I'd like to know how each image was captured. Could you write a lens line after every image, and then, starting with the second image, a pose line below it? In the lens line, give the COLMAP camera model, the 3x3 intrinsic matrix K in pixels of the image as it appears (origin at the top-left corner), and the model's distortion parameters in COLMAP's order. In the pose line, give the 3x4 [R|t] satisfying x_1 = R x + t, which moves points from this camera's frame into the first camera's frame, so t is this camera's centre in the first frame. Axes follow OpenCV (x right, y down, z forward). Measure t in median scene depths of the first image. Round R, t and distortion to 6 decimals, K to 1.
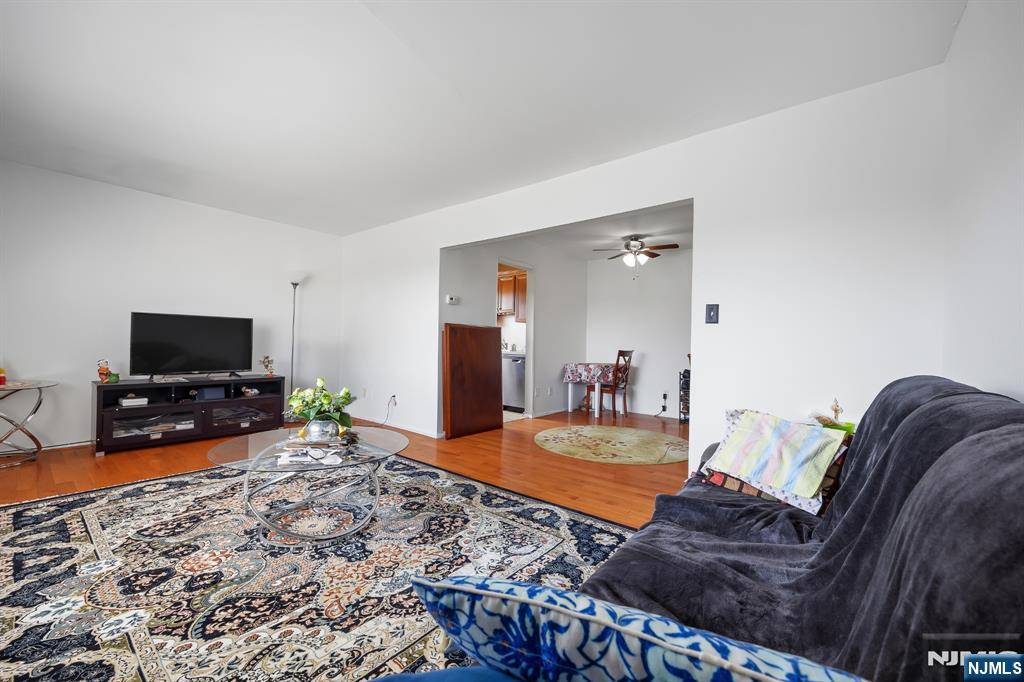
lens RADIAL K [[411.0, 0, 491.2], [0, 411.0, 342.2], [0, 0, 1]] dist [-0.000669, -0.000140]
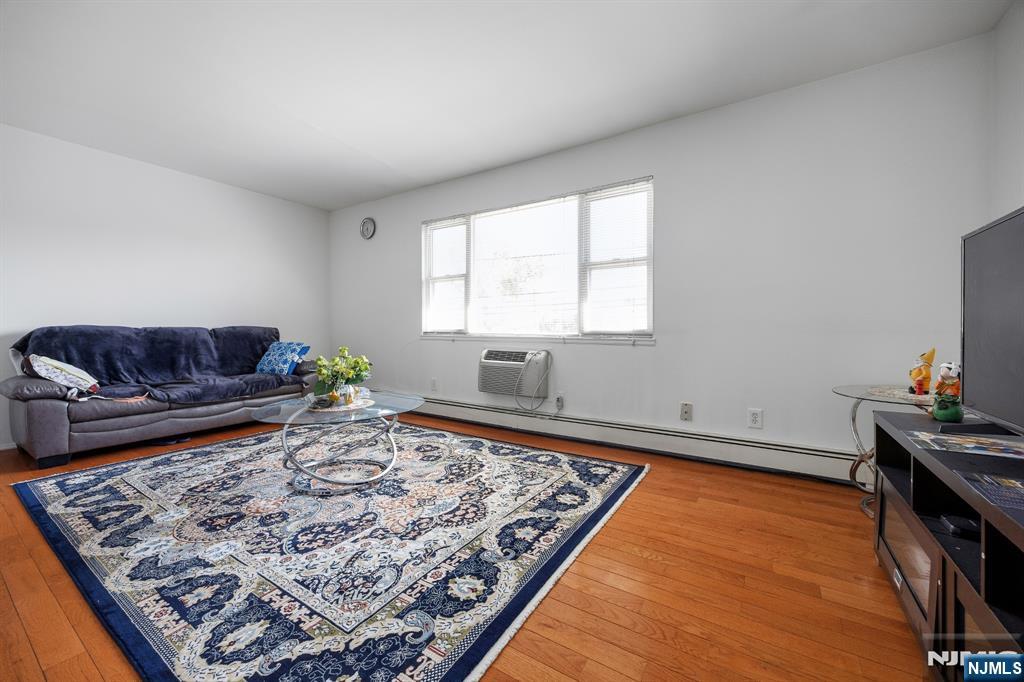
lens RADIAL K [[395.1, 0, 500.4], [0, 395.1, 327.8], [0, 0, 1]] dist [-0.002477, -0.000129]
pose [[-0.990819, -0.023300, -0.133169, -0.655784], [-0.021867, 0.999686, -0.012211, 0.033352], [0.133412, -0.009187, -0.991018, 2.013493]]
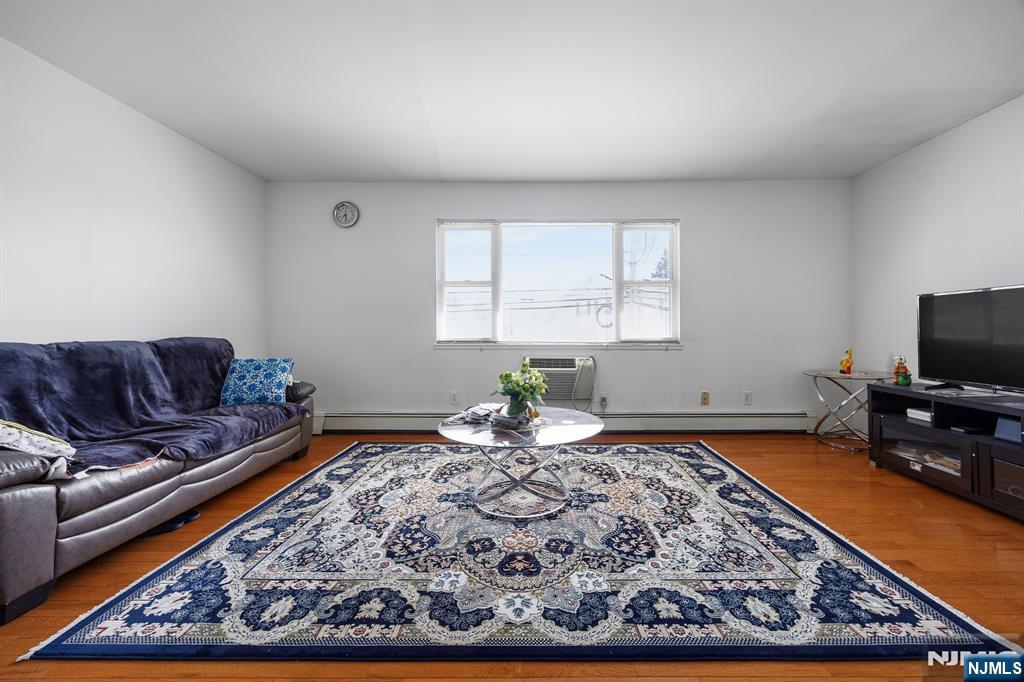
lens RADIAL K [[411.1, 0, 536.8], [0, 411.1, 322.9], [0, 0, 1]] dist [0.007452, -0.000788]
pose [[-0.756390, -0.031724, -0.653351, 0.248226], [-0.010959, 0.999298, -0.035834, 0.020183], [0.654029, -0.019945, -0.756206, 1.735228]]
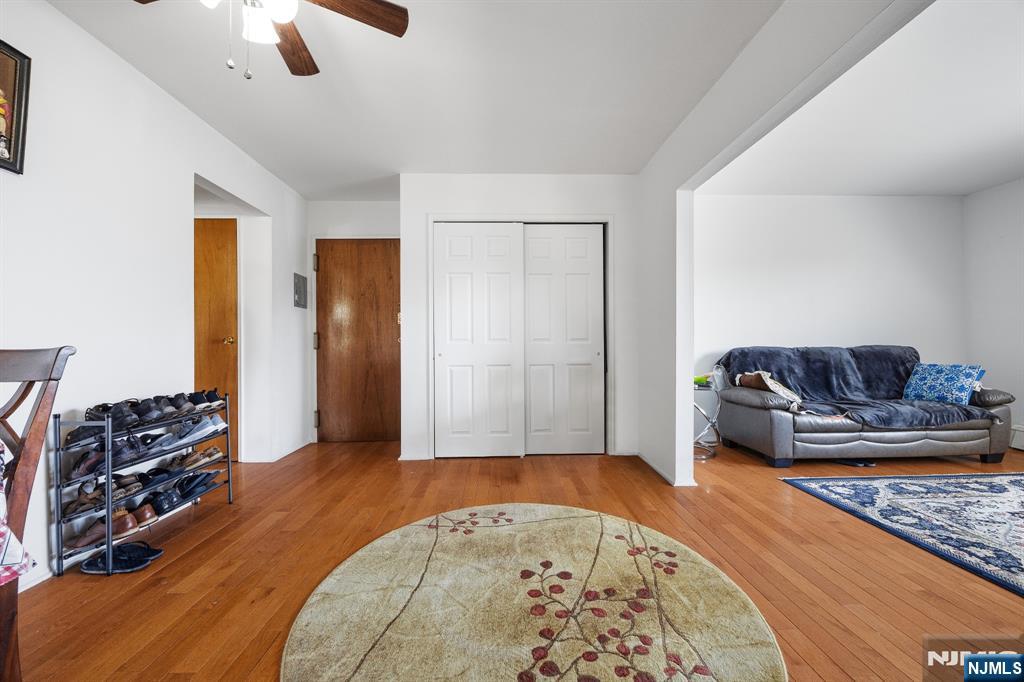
lens RADIAL K [[381.4, 0, 499.8], [0, 381.4, 347.4], [0, 0, 1]] dist [-0.011317, -0.000243]
pose [[-0.663480, -0.017996, 0.747977, 0.103346], [-0.011124, 0.999837, 0.014189, 0.033918], [-0.748111, 0.001094, -0.663573, 2.265937]]
